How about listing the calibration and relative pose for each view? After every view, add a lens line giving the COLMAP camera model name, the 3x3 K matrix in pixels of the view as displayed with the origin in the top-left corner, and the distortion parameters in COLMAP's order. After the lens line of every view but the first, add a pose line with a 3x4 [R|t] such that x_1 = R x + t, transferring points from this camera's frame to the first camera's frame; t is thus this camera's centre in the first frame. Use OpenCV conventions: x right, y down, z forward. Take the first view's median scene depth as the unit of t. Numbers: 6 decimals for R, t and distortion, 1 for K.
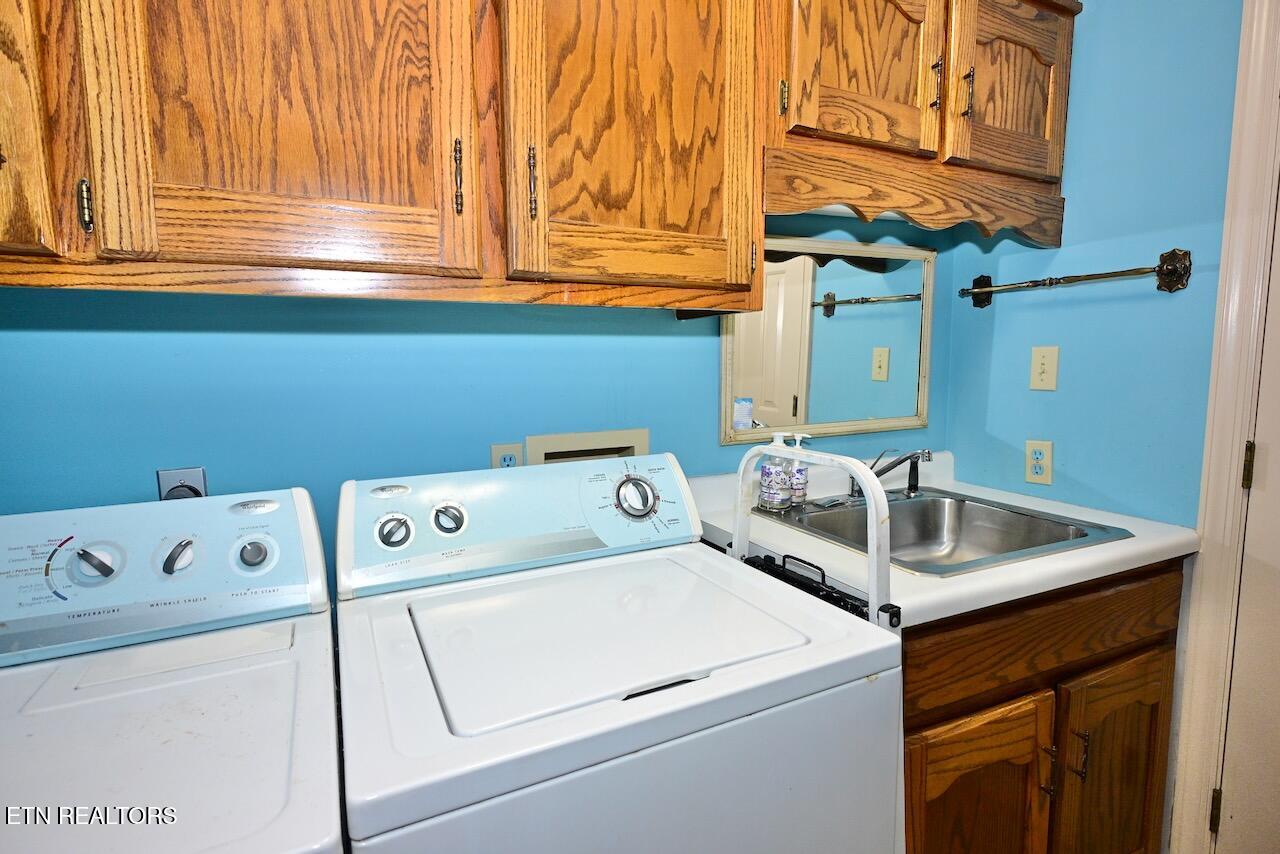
lens RADIAL K [[631.2, 0, 637.8], [0, 631.2, 425.5], [0, 0, 1]] dist [-0.006549, 0.005475]
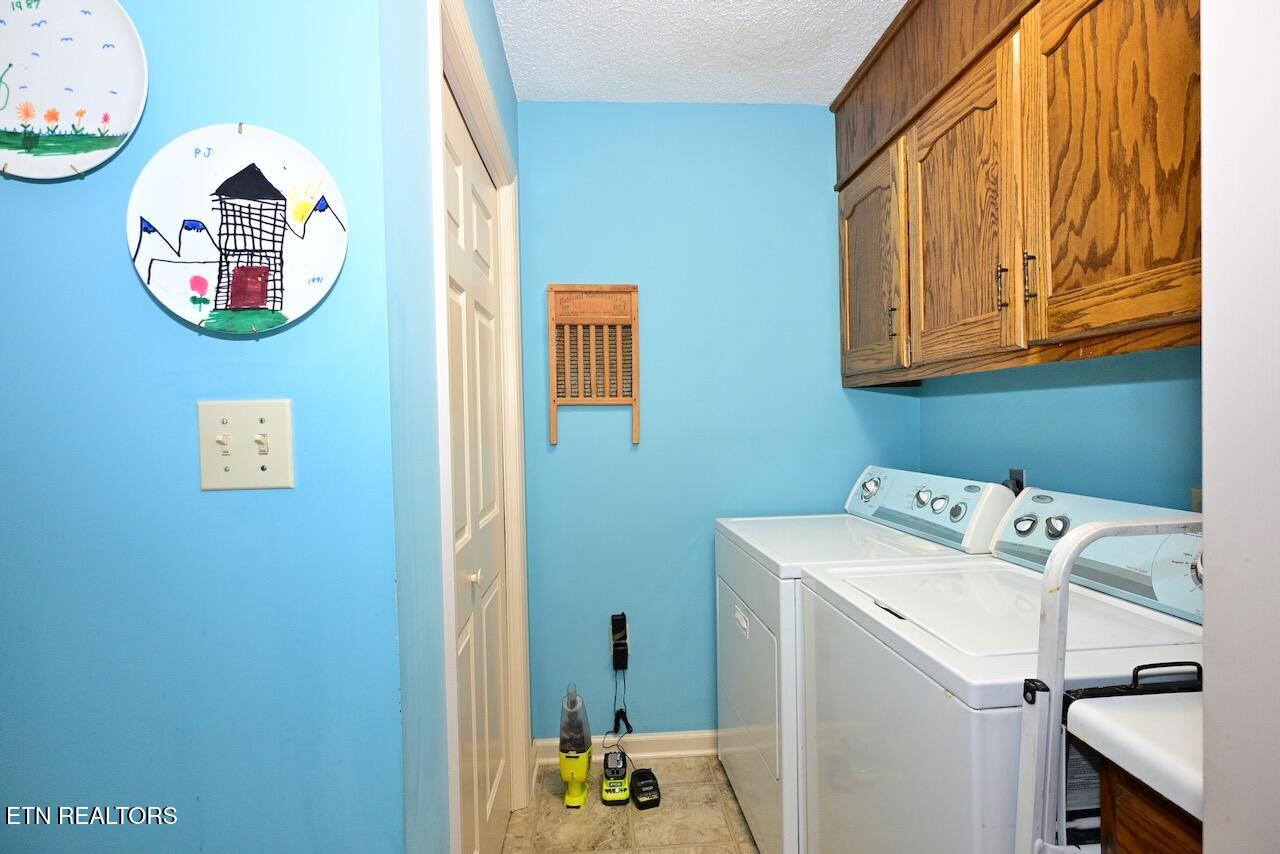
lens RADIAL K [[631.2, 0, 640.8], [0, 631.2, 427.3], [0, 0, 1]] dist [-0.006549, 0.005475]
pose [[-0.365342, 0.027782, -0.930459, 1.281767], [-0.068065, 0.996082, 0.056466, -0.078364], [0.928381, 0.083961, -0.362020, 0.688952]]
